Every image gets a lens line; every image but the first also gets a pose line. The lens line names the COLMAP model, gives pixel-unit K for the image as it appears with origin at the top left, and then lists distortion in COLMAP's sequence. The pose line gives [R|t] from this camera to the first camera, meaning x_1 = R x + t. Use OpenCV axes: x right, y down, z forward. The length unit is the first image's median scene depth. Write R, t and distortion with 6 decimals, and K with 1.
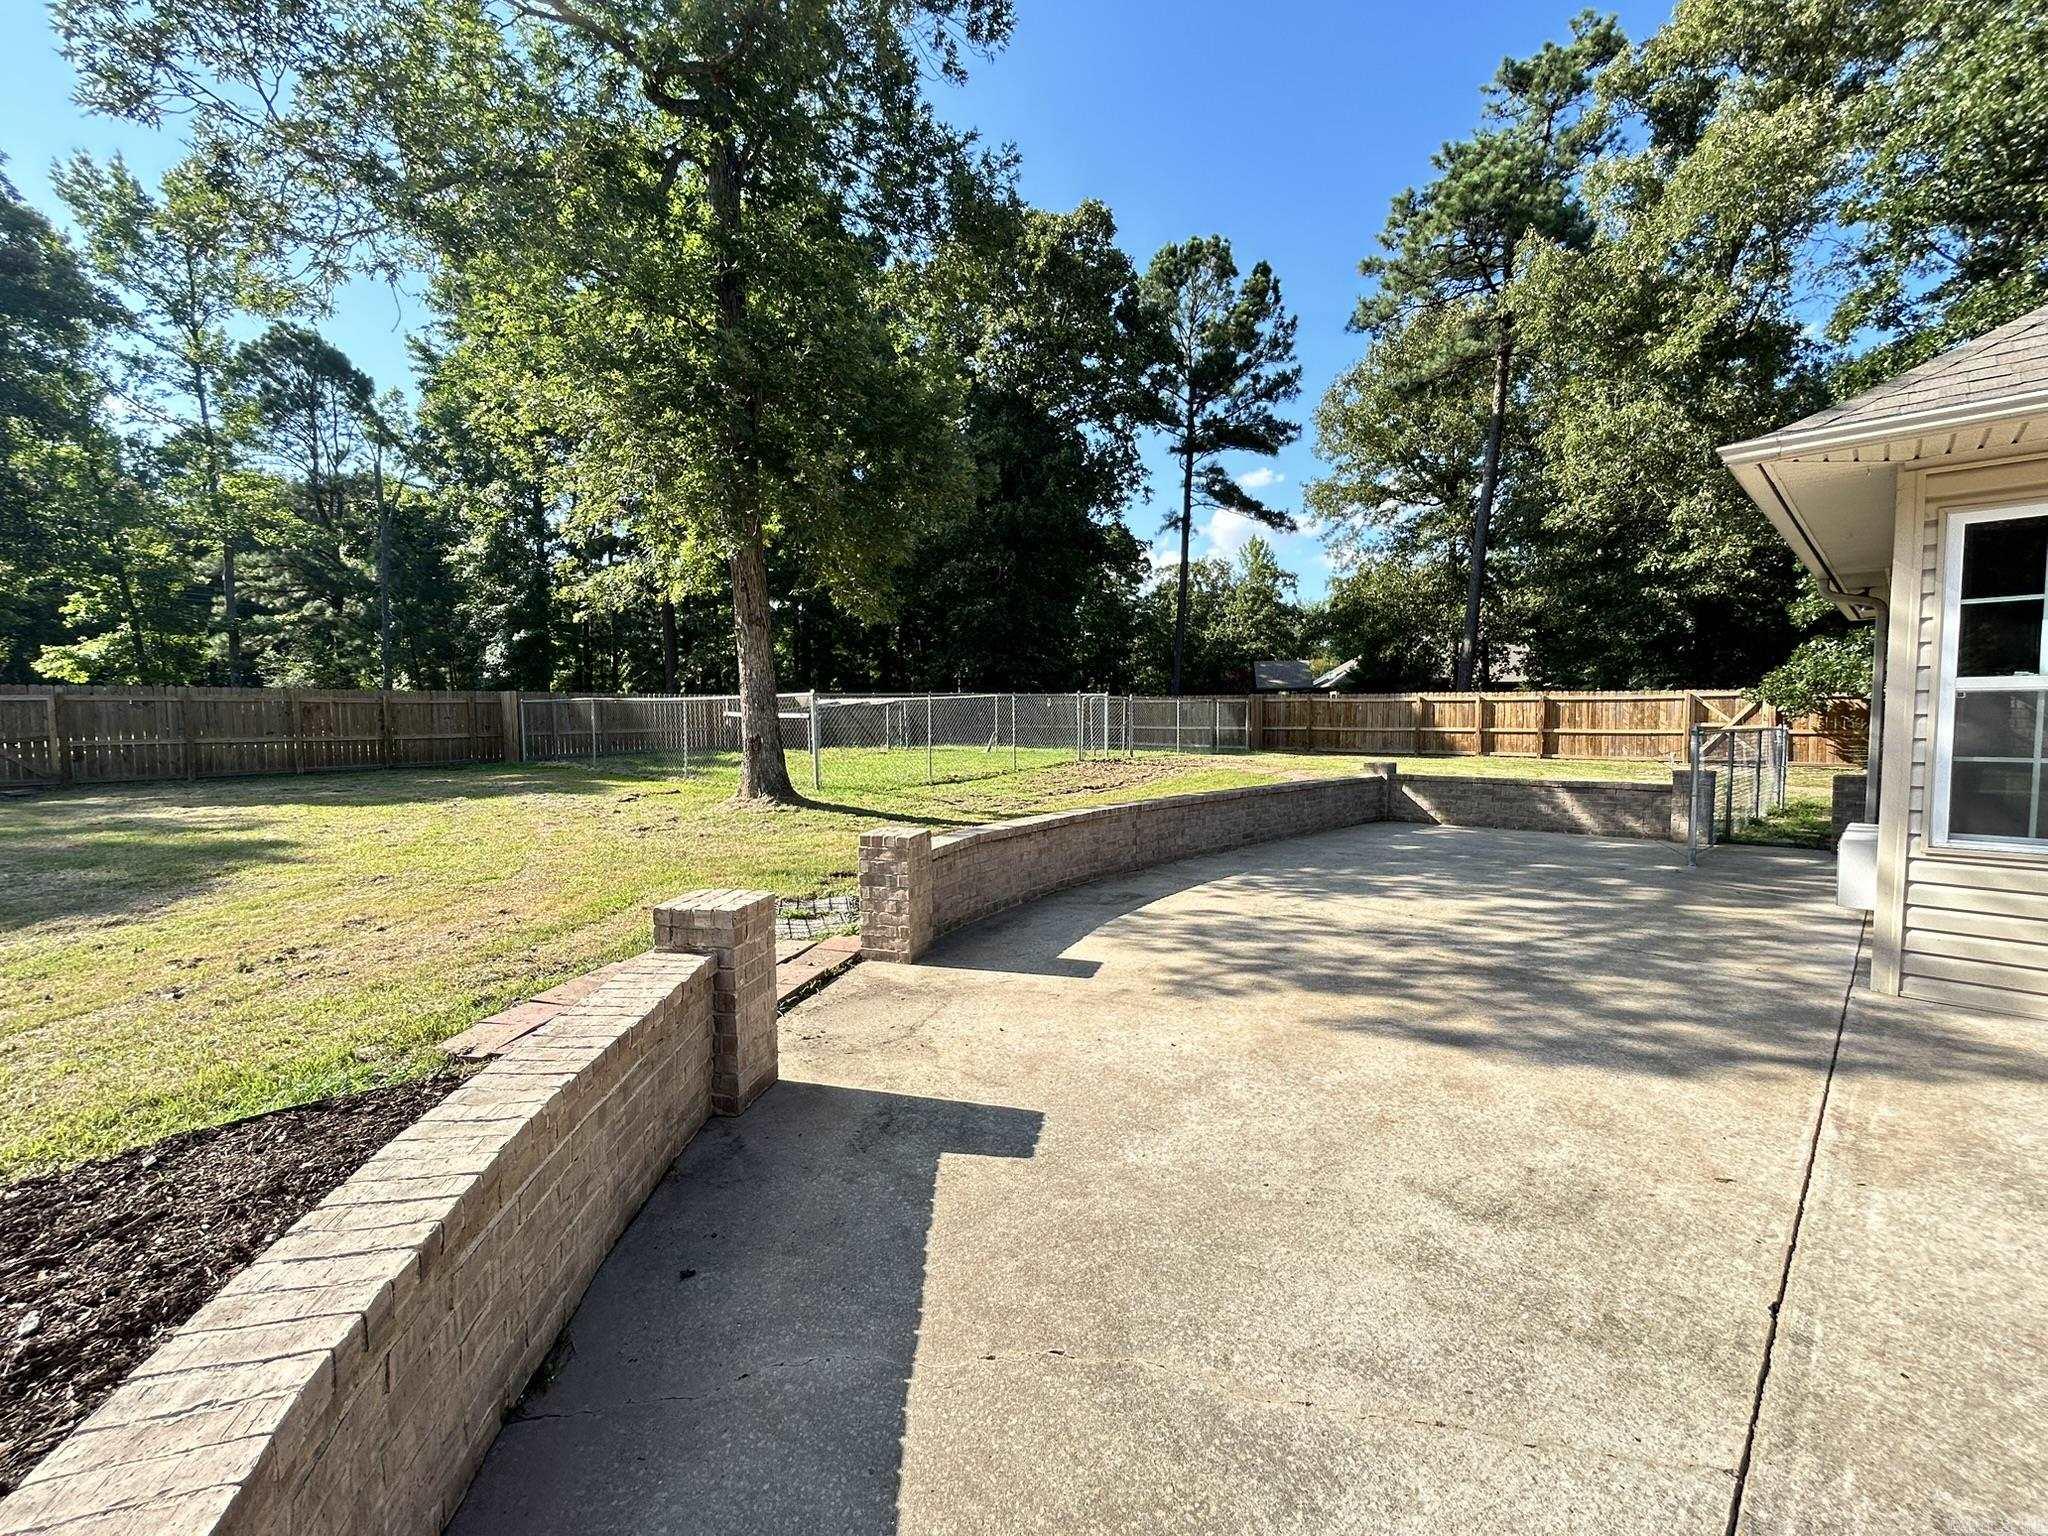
lens RADIAL K [[839.1, 0, 1027.3], [0, 839.1, 767.5], [0, 0, 1]] dist [0.000767, -0.000773]
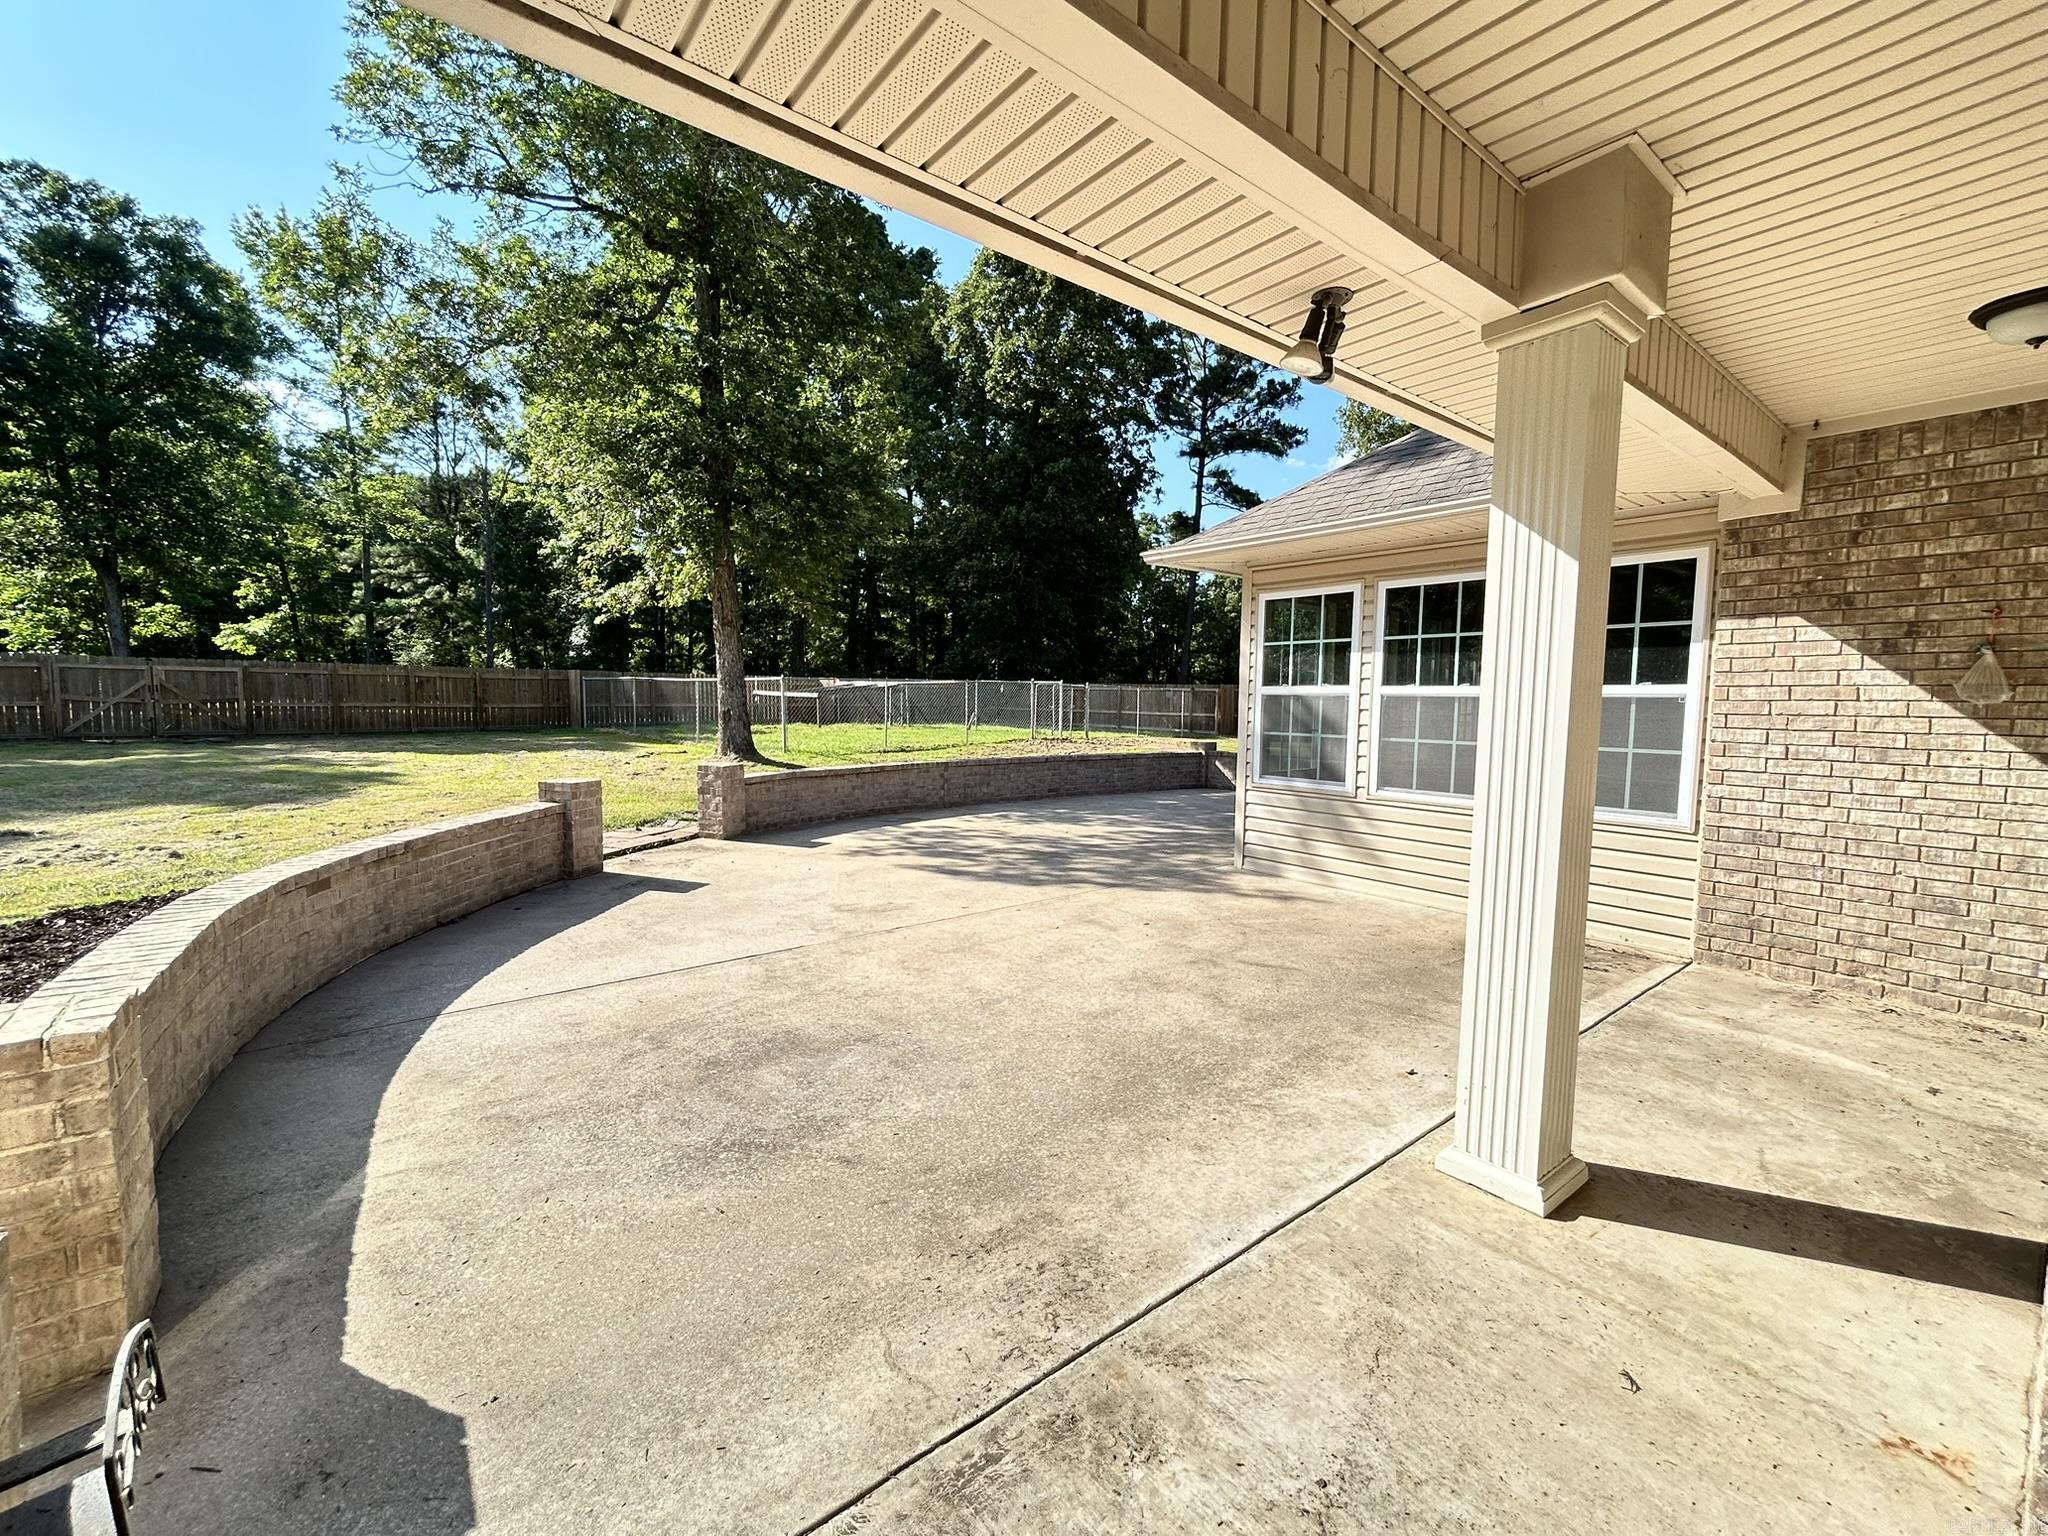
lens RADIAL K [[839.1, 0, 1030.0], [0, 839.1, 768.5], [0, 0, 1]] dist [0.000767, -0.000773]
pose [[0.995489, 0.029093, -0.090306, 0.136409], [-0.027228, 0.999391, 0.021817, 0.006934], [0.090886, -0.019260, 0.995675, -0.140137]]
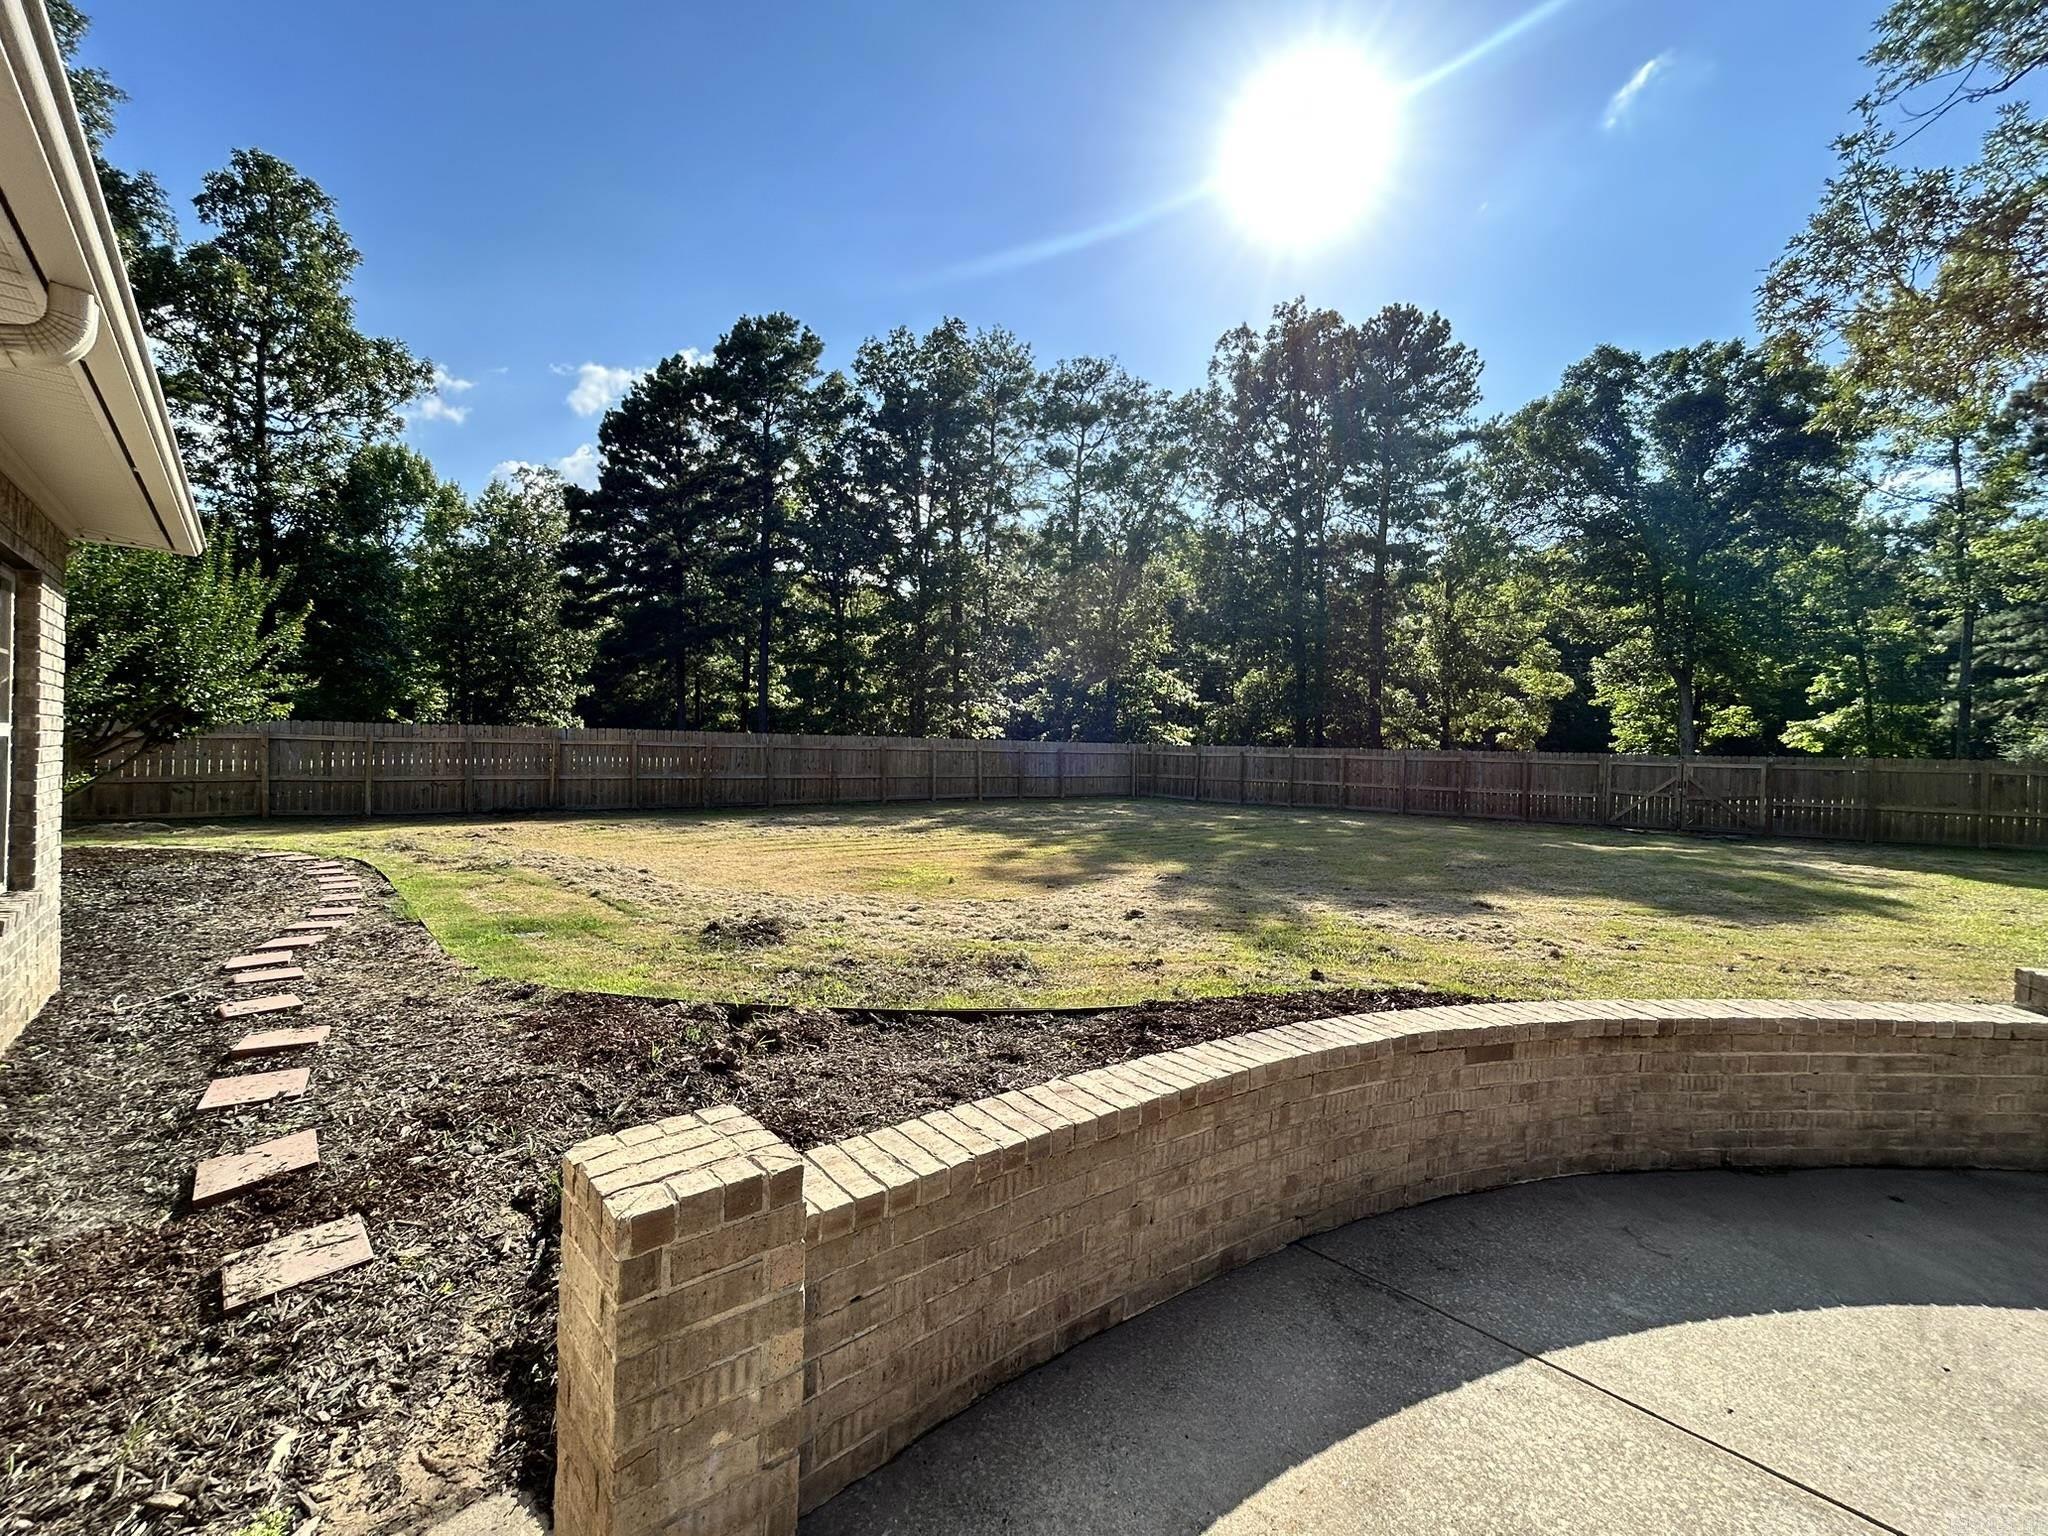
lens RADIAL K [[839.1, 0, 1023.6], [0, 839.1, 768.7], [0, 0, 1]] dist [0.000767, -0.000773]
pose [[-0.042668, 0.017615, -0.998934, 0.101101], [-0.095295, 0.995214, 0.021620, 0.000113], [0.994534, 0.096116, -0.040786, -0.044284]]
